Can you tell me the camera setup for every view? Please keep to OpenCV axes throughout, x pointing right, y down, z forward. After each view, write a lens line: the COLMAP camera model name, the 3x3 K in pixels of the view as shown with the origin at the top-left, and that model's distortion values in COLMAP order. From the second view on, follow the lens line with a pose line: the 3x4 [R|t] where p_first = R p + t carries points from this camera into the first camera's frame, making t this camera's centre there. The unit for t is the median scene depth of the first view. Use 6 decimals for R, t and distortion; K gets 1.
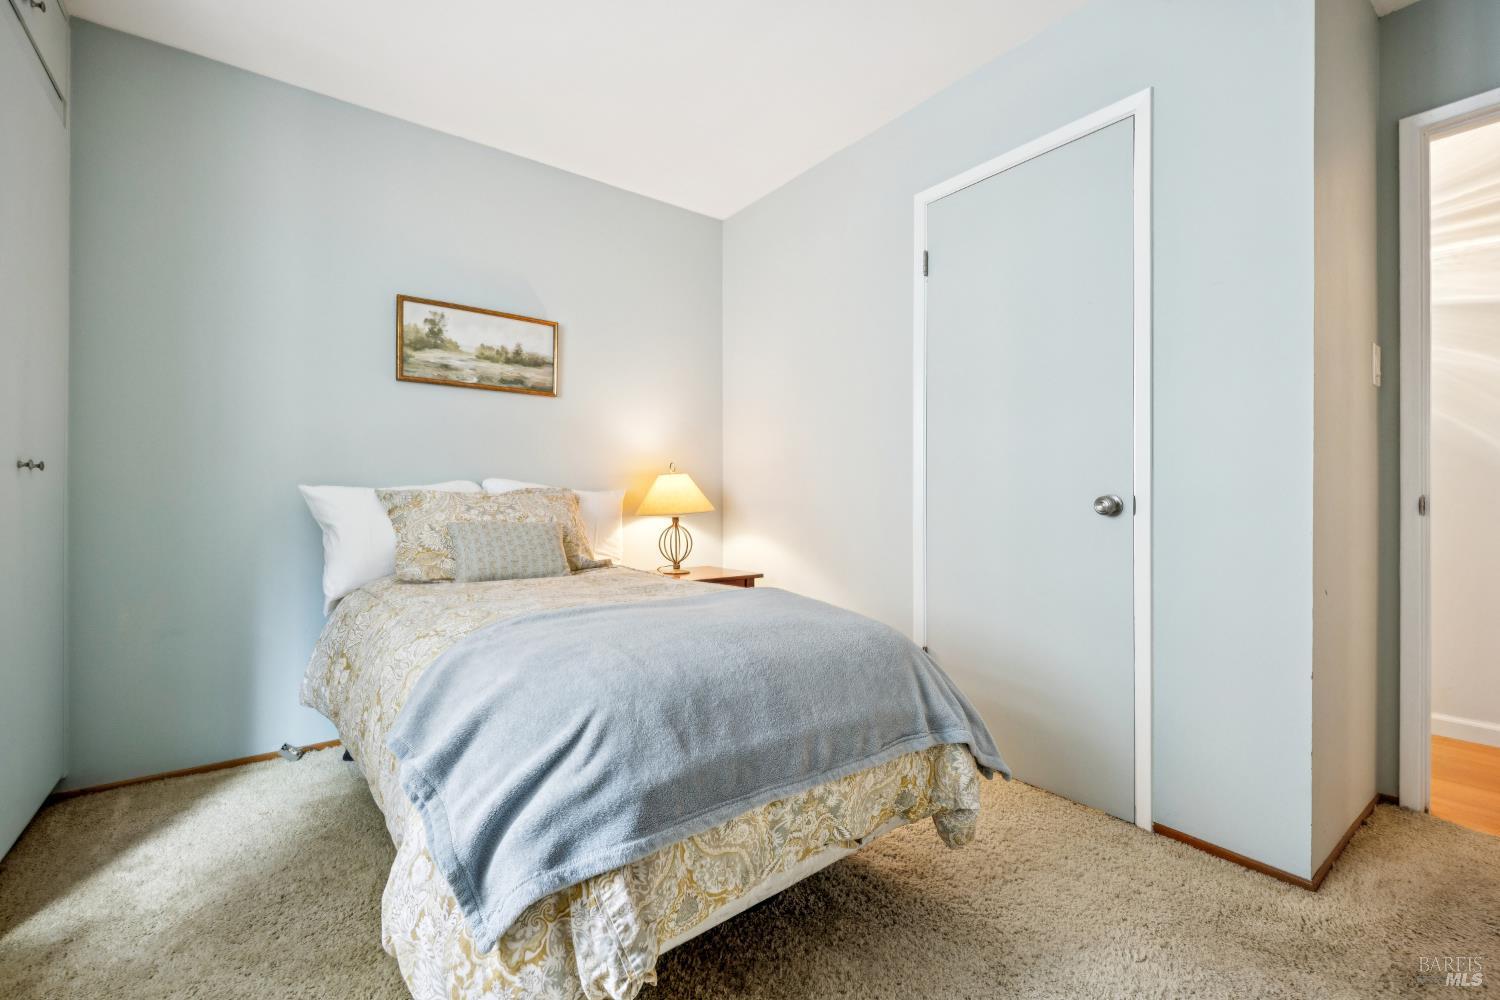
lens RADIAL K [[640.7, 0, 749.5], [0, 640.7, 495.7], [0, 0, 1]] dist [0.003874, -0.001185]
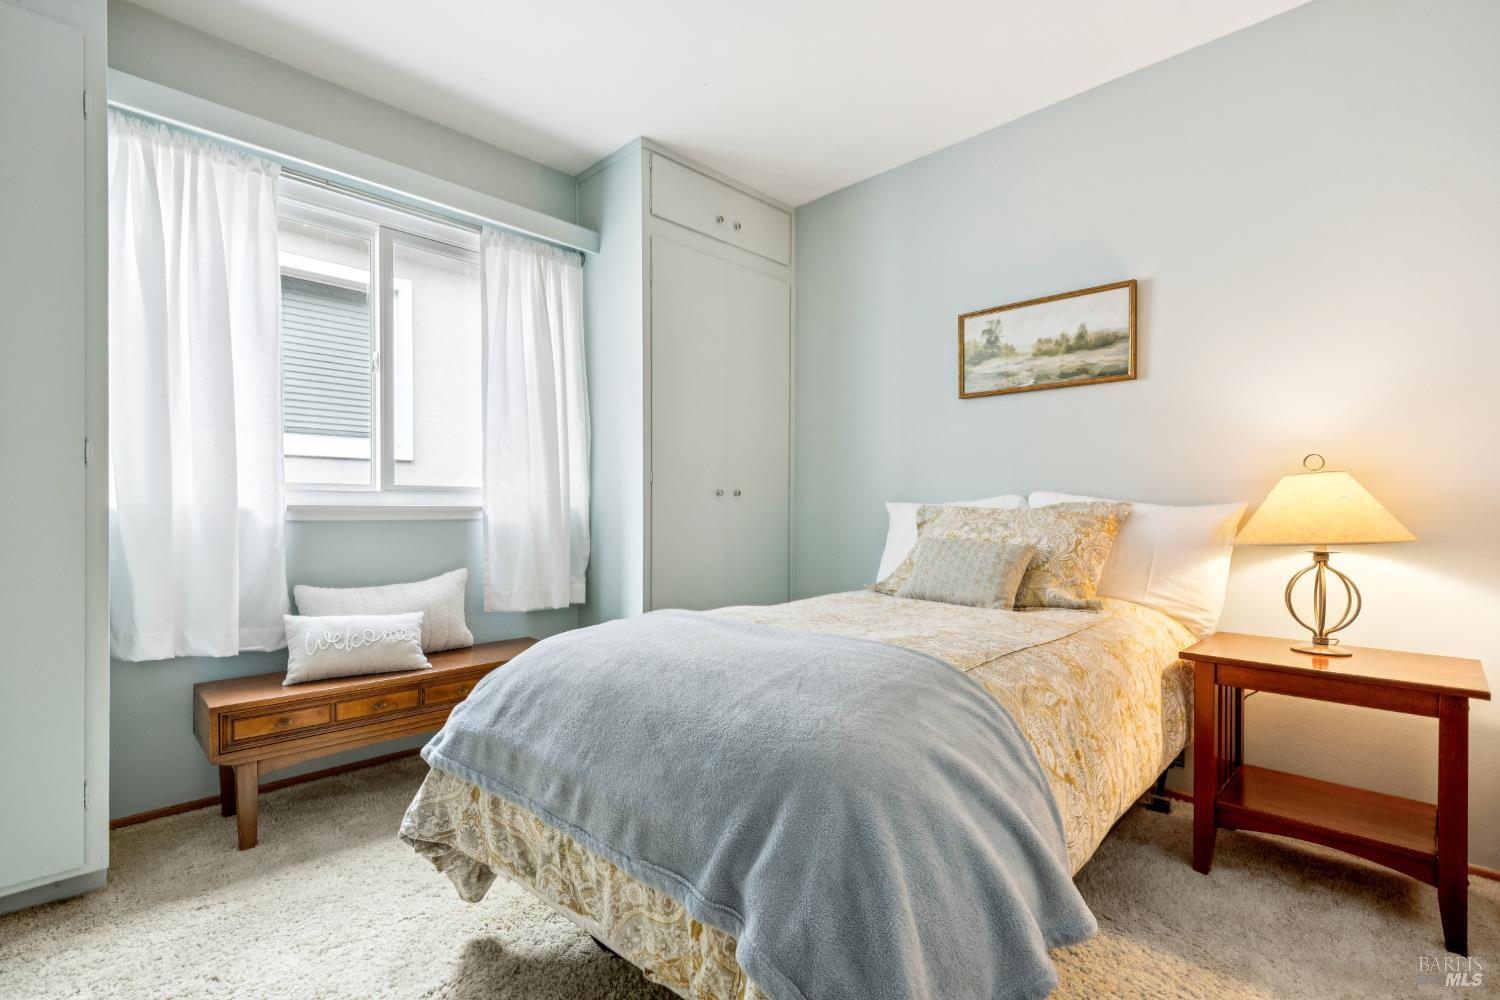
lens RADIAL K [[694.2, 0, 750.4], [0, 694.2, 508.0], [0, 0, 1]] dist [0.002645, -0.000030]
pose [[0.134054, -0.004178, -0.990965, 0.470524], [-0.004114, 0.999980, -0.004772, 0.000804], [0.990966, 0.004717, 0.134034, 0.484883]]
